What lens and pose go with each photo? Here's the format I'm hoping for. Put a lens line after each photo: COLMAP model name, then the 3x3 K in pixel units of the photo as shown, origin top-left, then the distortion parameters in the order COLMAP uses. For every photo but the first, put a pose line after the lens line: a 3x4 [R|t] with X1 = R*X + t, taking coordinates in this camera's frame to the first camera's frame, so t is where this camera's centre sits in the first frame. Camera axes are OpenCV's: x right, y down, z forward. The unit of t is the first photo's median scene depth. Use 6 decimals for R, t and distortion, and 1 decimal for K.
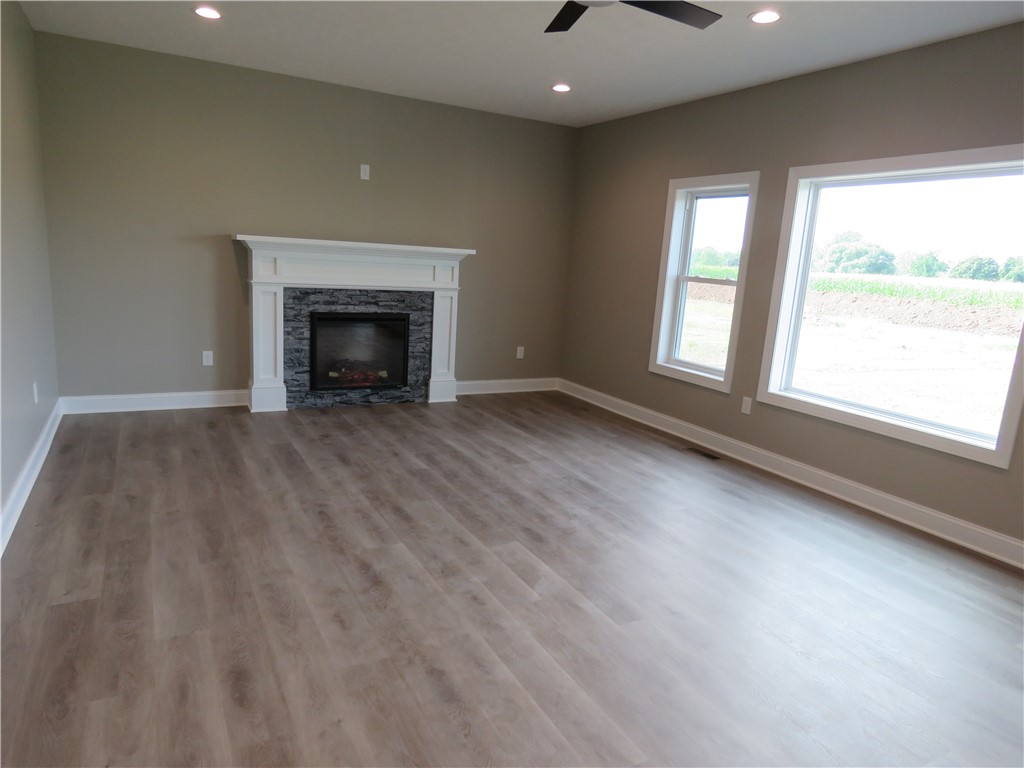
lens RADIAL K [[646.8, 0, 512.0], [0, 646.8, 384.0], [0, 0, 1]] dist [0.003140, -0.000063]
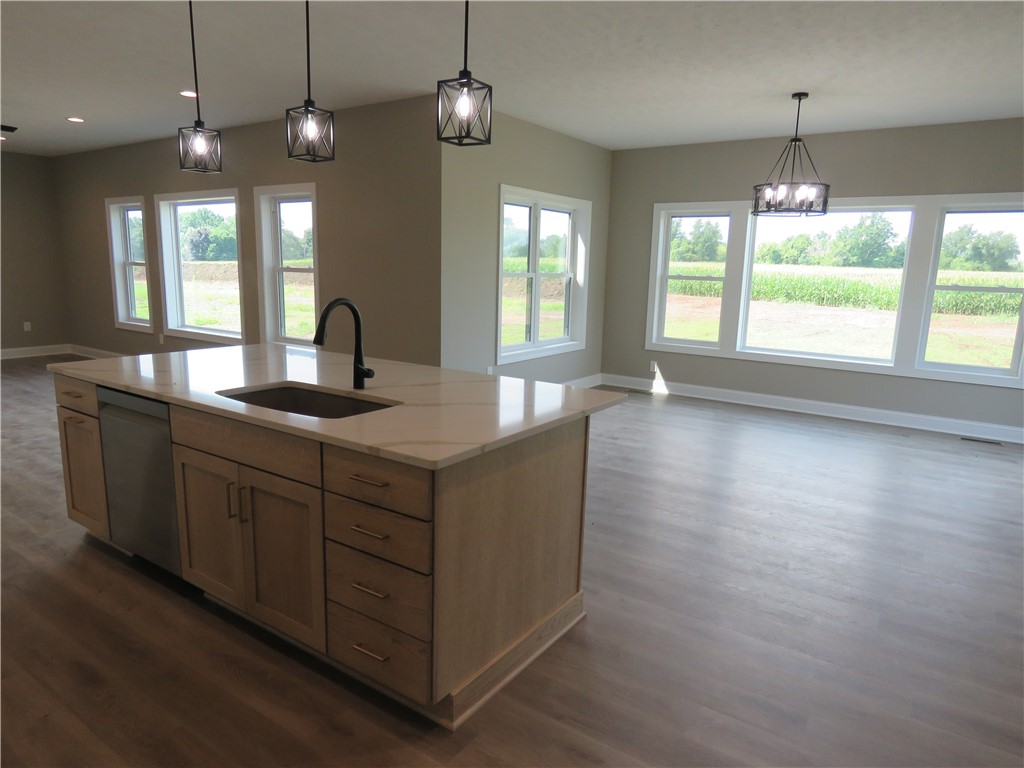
lens RADIAL K [[631.8, 0, 512.0], [0, 631.8, 384.0], [0, 0, 1]] dist [0.002454, 0.002020]
pose [[0.904912, -0.130383, 0.405134, 0.377580], [0.126382, 0.991301, 0.036739, 0.149449], [-0.406400, 0.017956, 0.913519, -0.613287]]
